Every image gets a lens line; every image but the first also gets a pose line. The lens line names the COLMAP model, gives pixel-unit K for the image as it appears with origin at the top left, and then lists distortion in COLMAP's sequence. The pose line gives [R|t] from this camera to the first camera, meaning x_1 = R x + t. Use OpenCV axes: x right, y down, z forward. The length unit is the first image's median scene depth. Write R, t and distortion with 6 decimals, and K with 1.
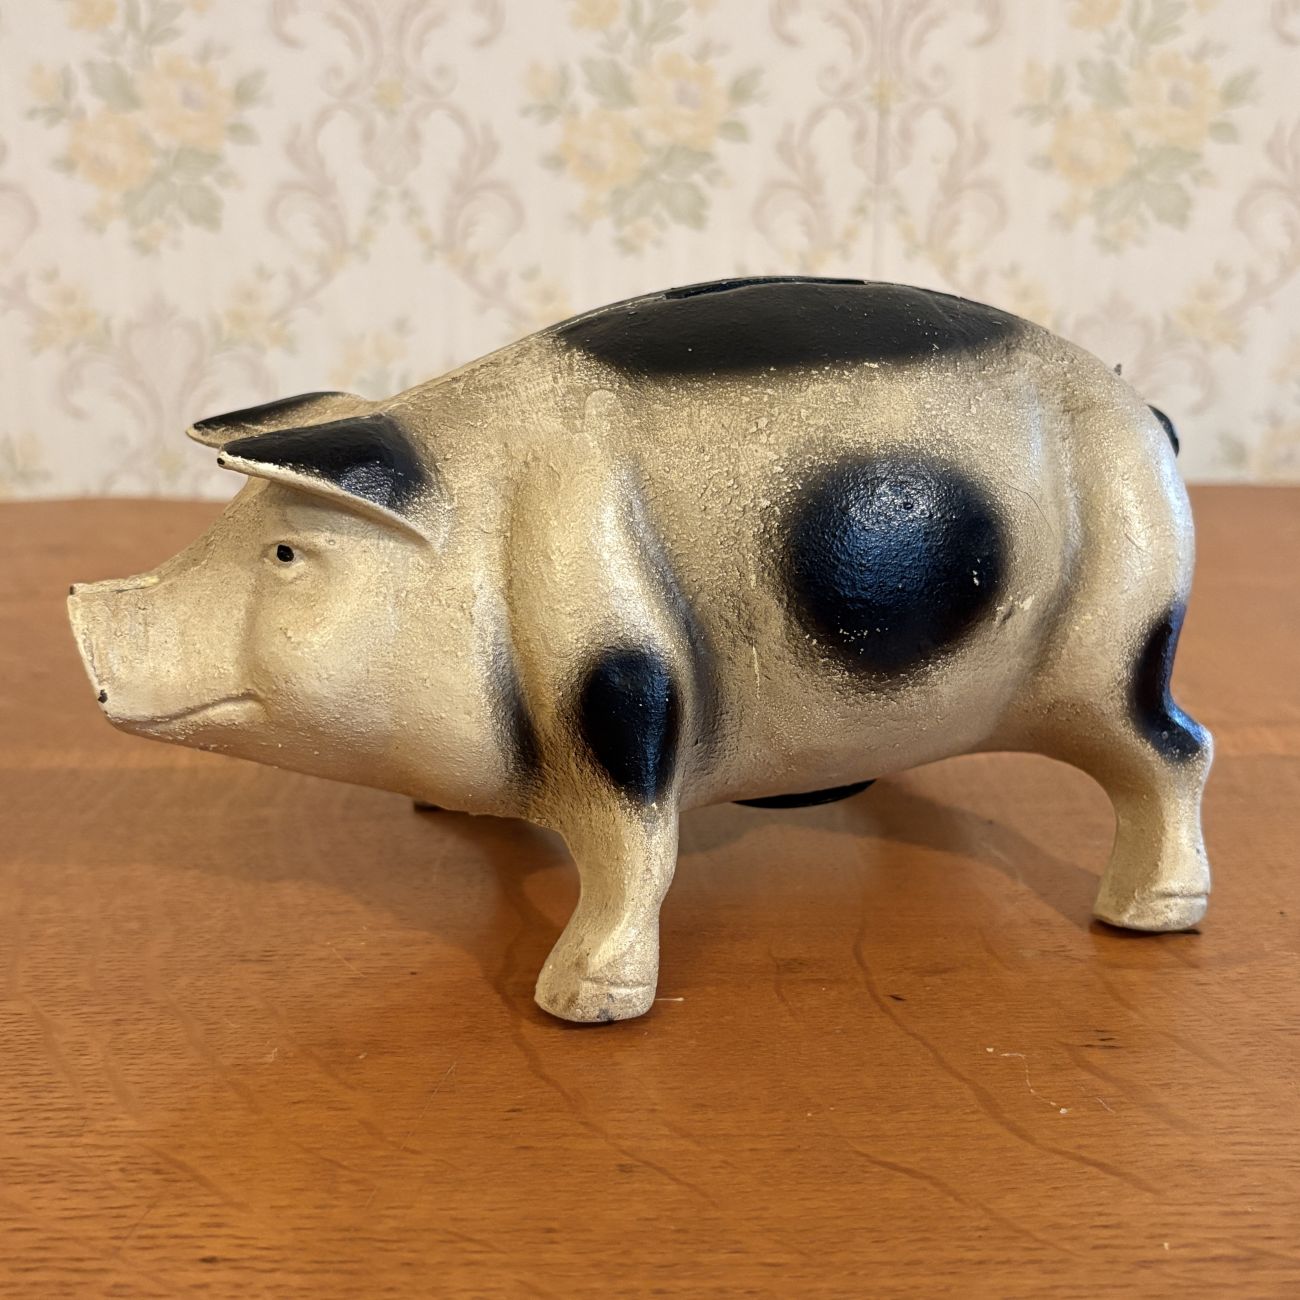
lens RADIAL K [[1631.7, 0, 650.0], [0, 1631.7, 650.0], [0, 0, 1]] dist [-0.002837, -0.059737]
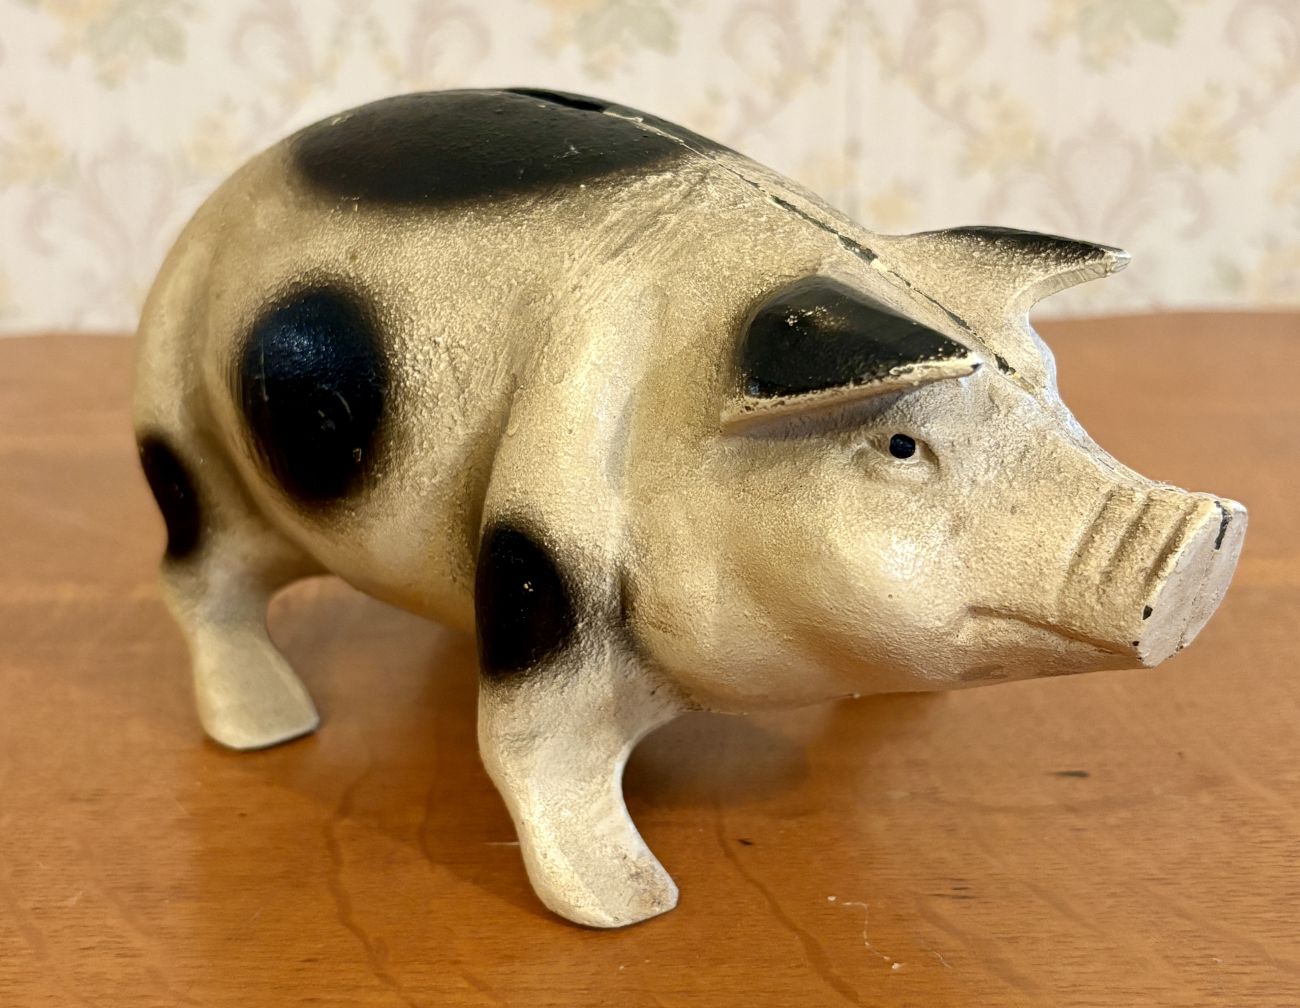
lens RADIAL K [[1623.5, 0, 648.2], [0, 1623.5, 489.9], [0, 0, 1]] dist [0.081540, -0.410242]
pose [[0.999095, -0.004446, -0.042307, 0.150347], [0.004354, 0.999988, -0.002250, 0.013569], [0.042317, 0.002063, 0.999102, 0.066638]]
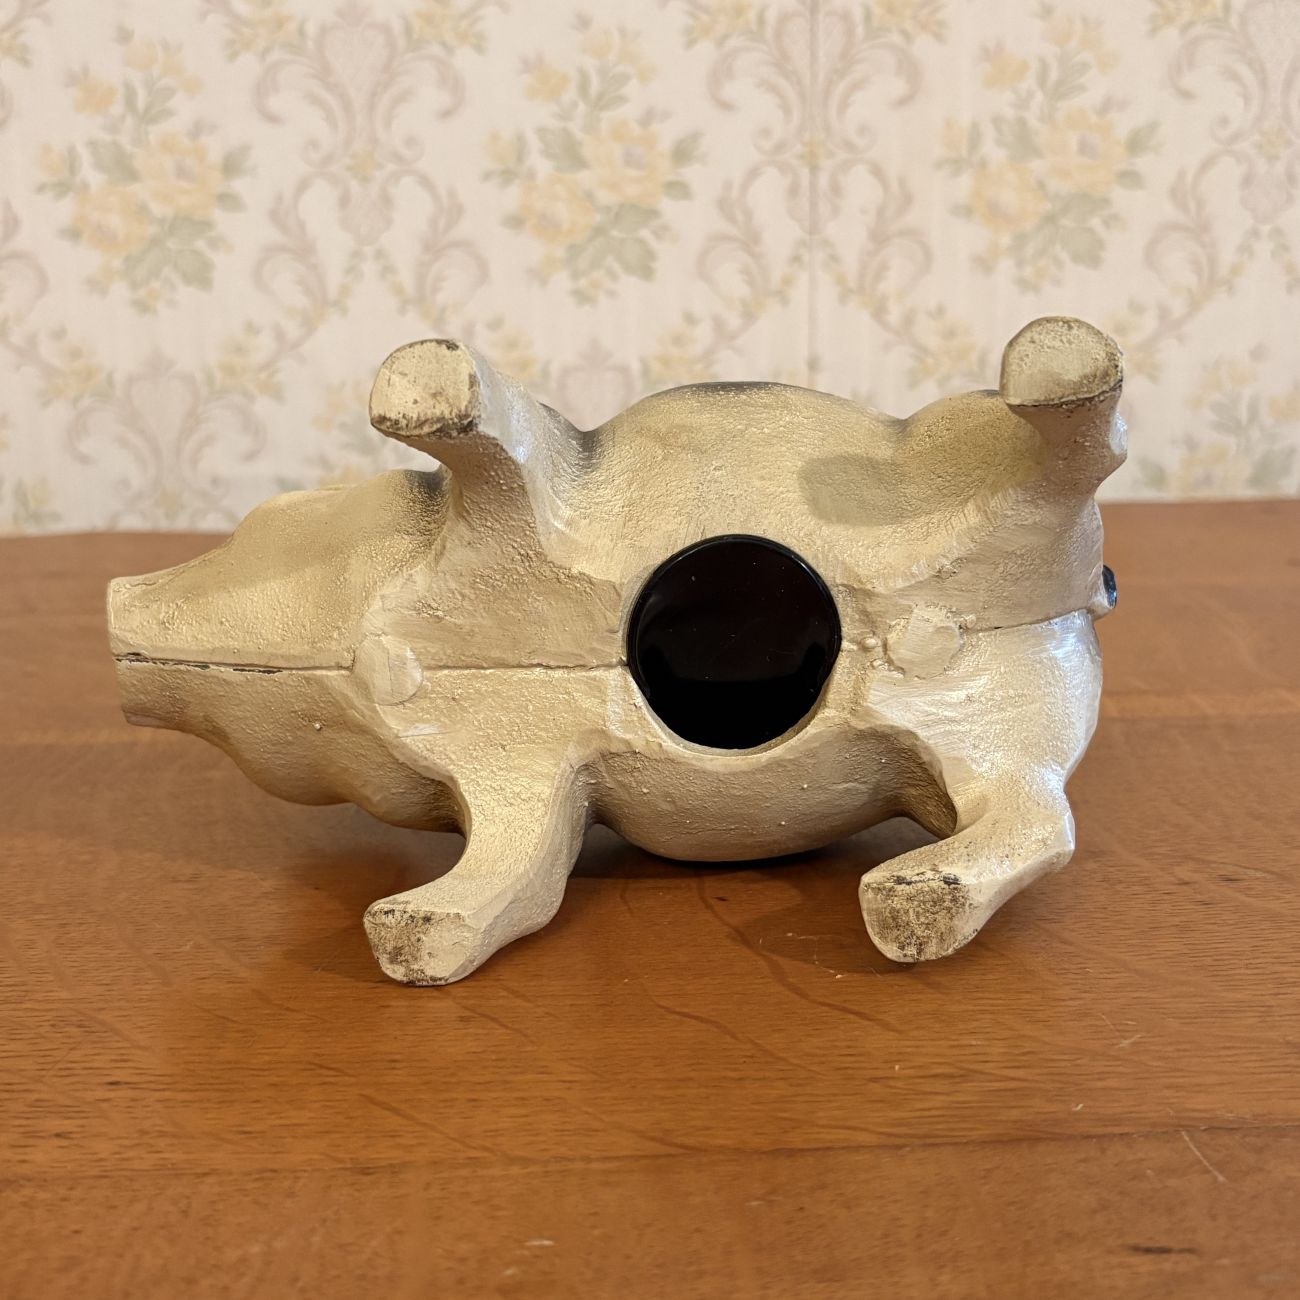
lens RADIAL K [[1620.1, 0, 650.0], [0, 1620.1, 650.0], [0, 0, 1]] dist [0.074892, -0.313221]
pose [[0.999505, -0.015808, -0.027183, 0.148192], [0.014674, 0.999034, -0.041419, 0.089200], [0.027812, 0.040999, 0.998772, -0.197885]]
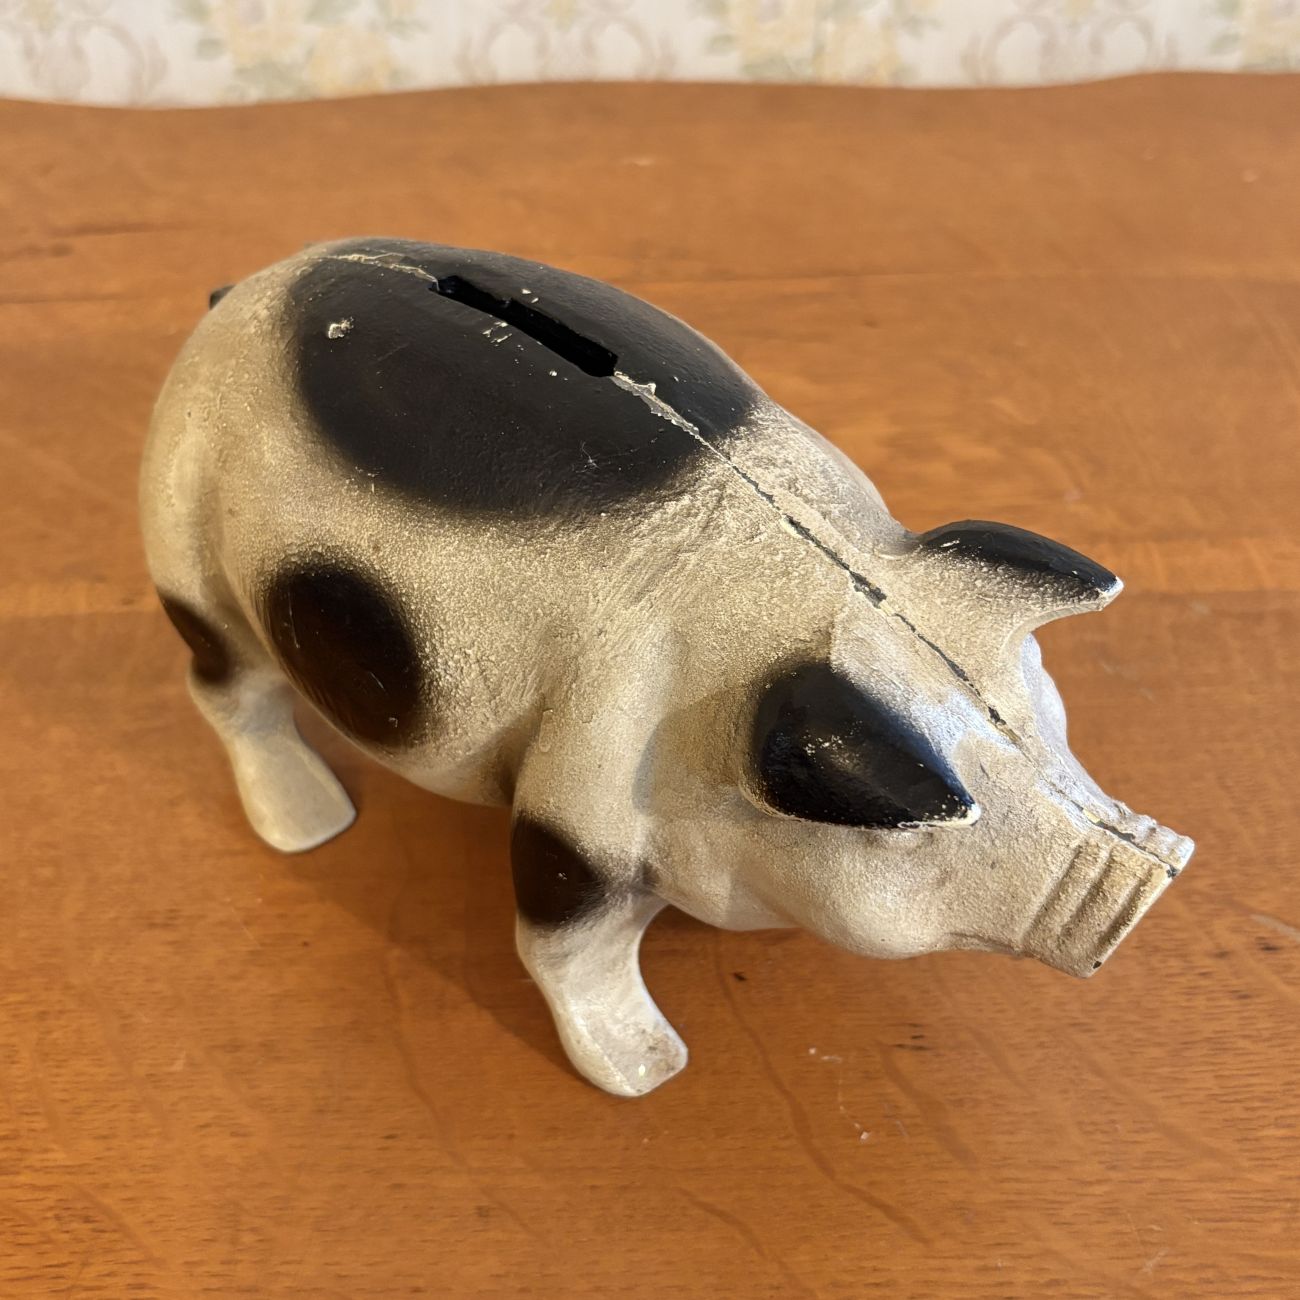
lens RADIAL K [[1620.1, 0, 650.0], [0, 1620.1, 650.0], [0, 0, 1]] dist [0.074892, -0.313221]
pose [[0.999975, -0.004805, 0.005212, 0.094403], [0.002037, 0.898966, 0.438013, -0.525374], [-0.006790, -0.437992, 0.898953, 0.108324]]
